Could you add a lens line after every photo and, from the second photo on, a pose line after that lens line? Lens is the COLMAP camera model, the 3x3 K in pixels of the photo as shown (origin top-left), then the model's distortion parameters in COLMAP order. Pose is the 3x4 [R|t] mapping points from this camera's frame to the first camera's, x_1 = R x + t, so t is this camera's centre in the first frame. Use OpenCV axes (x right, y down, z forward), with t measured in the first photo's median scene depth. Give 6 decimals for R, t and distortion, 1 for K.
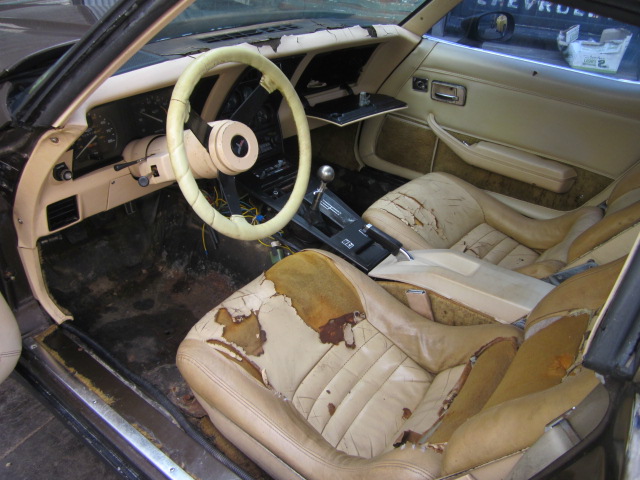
lens RADIAL K [[538.9, 0, 320.0], [0, 538.9, 240.0], [0, 0, 1]] dist [-0.057535, 0.045589]
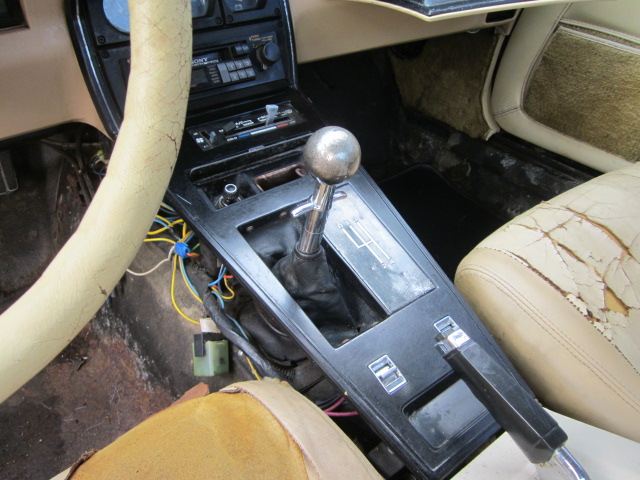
lens RADIAL K [[538.9, 0, 320.0], [0, 538.9, 240.0], [0, 0, 1]] dist [-0.057535, 0.045589]
pose [[0.963372, 0.121674, -0.238977, 0.068329], [-0.100304, 0.989951, 0.099677, -0.086872], [0.248704, -0.072055, 0.965896, 0.580422]]
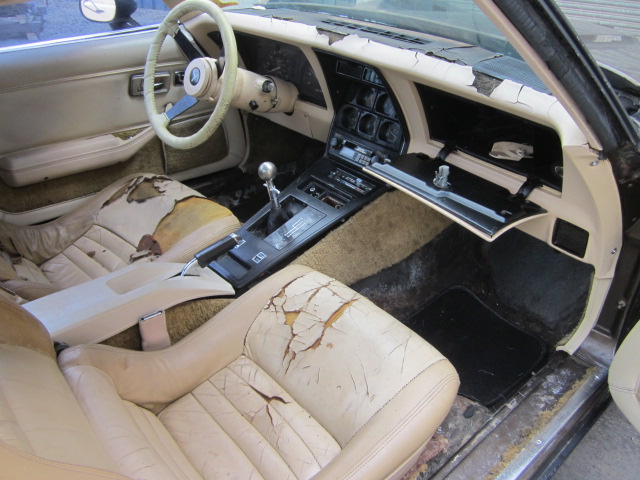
lens RADIAL K [[538.9, 0, 320.0], [0, 538.9, 240.0], [0, 0, 1]] dist [-0.057535, 0.045589]
pose [[-0.180232, 0.460865, -0.868976, 0.713776], [-0.537749, 0.693565, 0.479368, -0.444847], [0.823615, 0.553689, 0.122827, 0.852285]]
